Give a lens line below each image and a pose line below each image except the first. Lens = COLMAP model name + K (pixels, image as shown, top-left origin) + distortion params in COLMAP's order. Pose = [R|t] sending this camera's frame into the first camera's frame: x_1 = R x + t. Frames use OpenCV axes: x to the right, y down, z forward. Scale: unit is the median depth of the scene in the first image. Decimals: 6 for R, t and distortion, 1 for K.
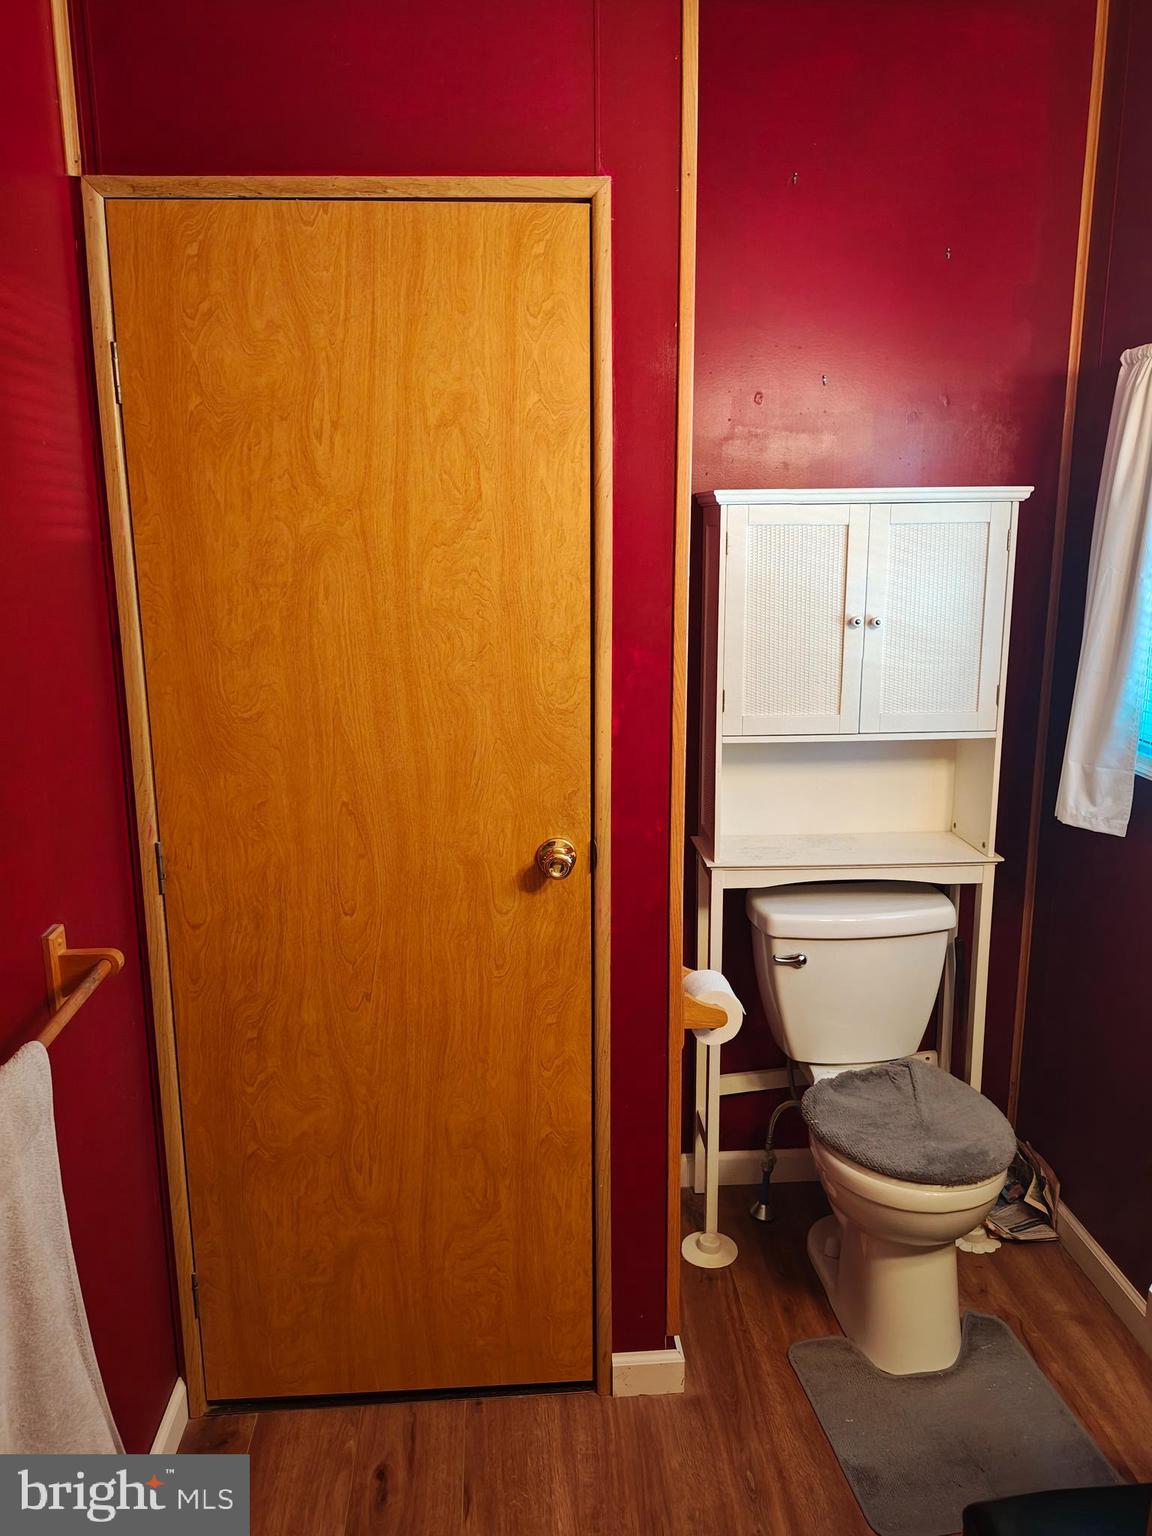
lens RADIAL K [[1125.7, 0, 576.0], [0, 1125.7, 768.0], [0, 0, 1]] dist [0.031886, -0.049615]
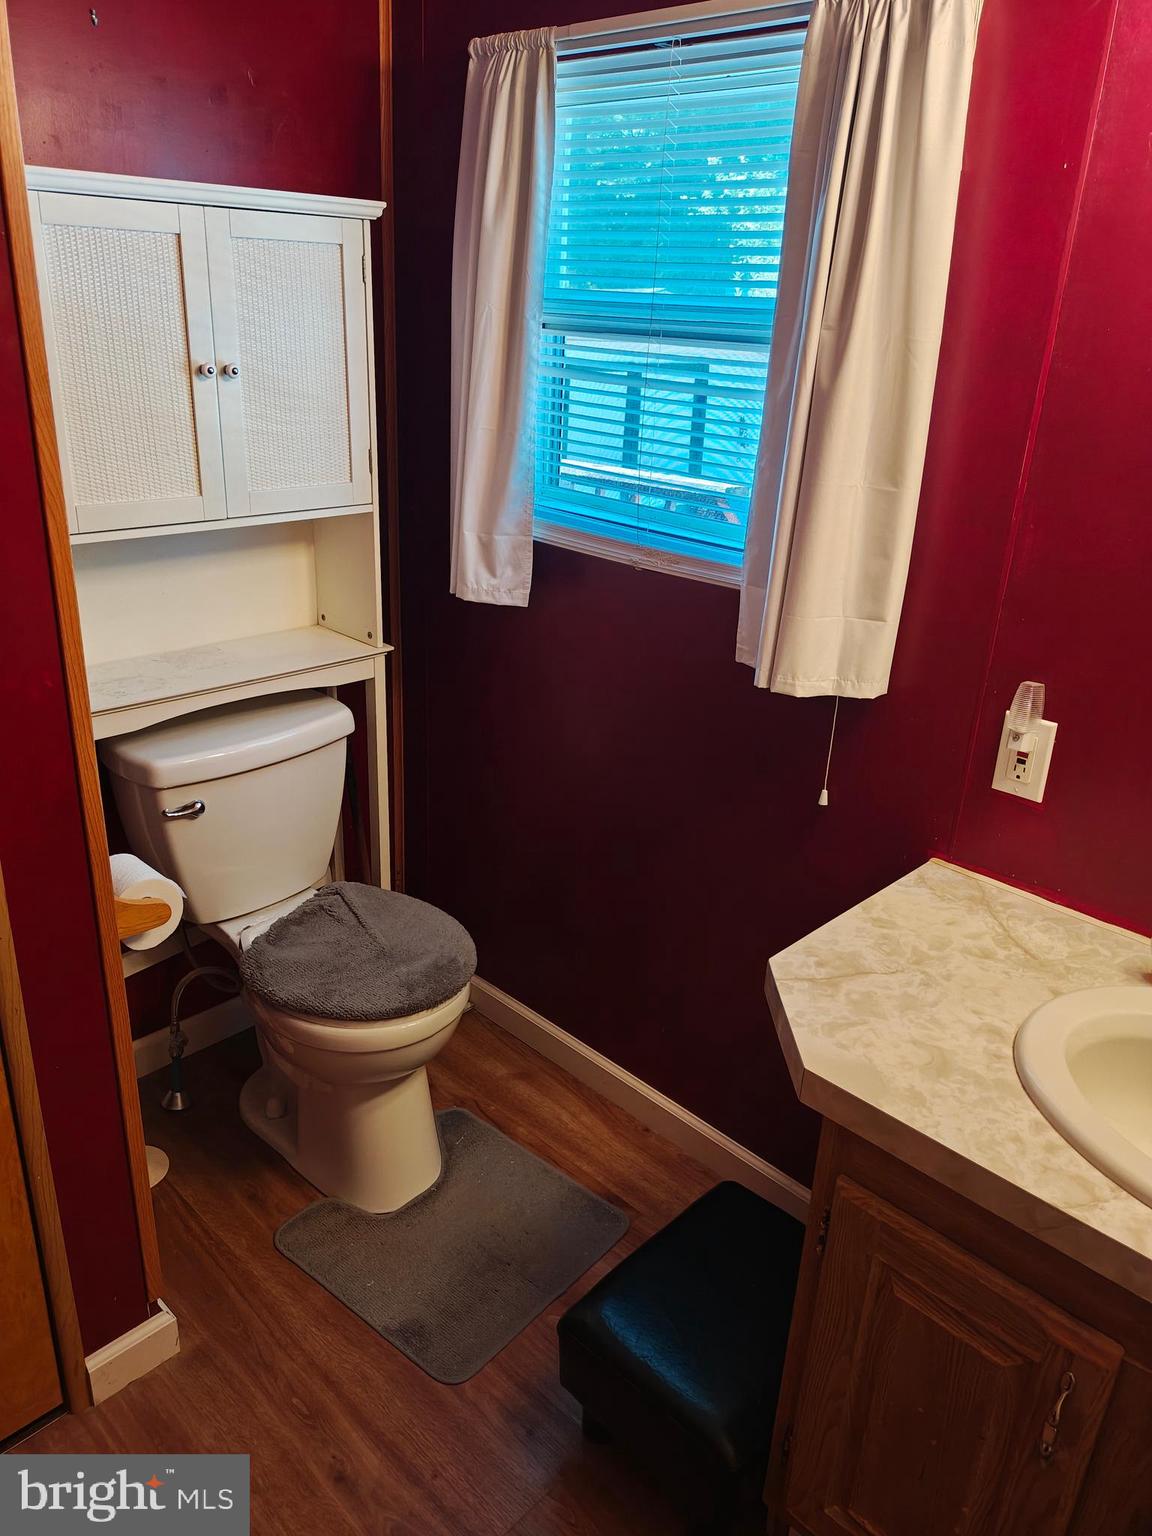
lens RADIAL K [[1118.3, 0, 576.0], [0, 1118.3, 764.1], [0, 0, 1]] dist [0.069338, -0.109023]
pose [[0.747769, -0.217270, 0.627403, -0.107338], [0.095888, 0.970376, 0.221758, -0.015955], [-0.656998, -0.105664, 0.746451, 0.233929]]
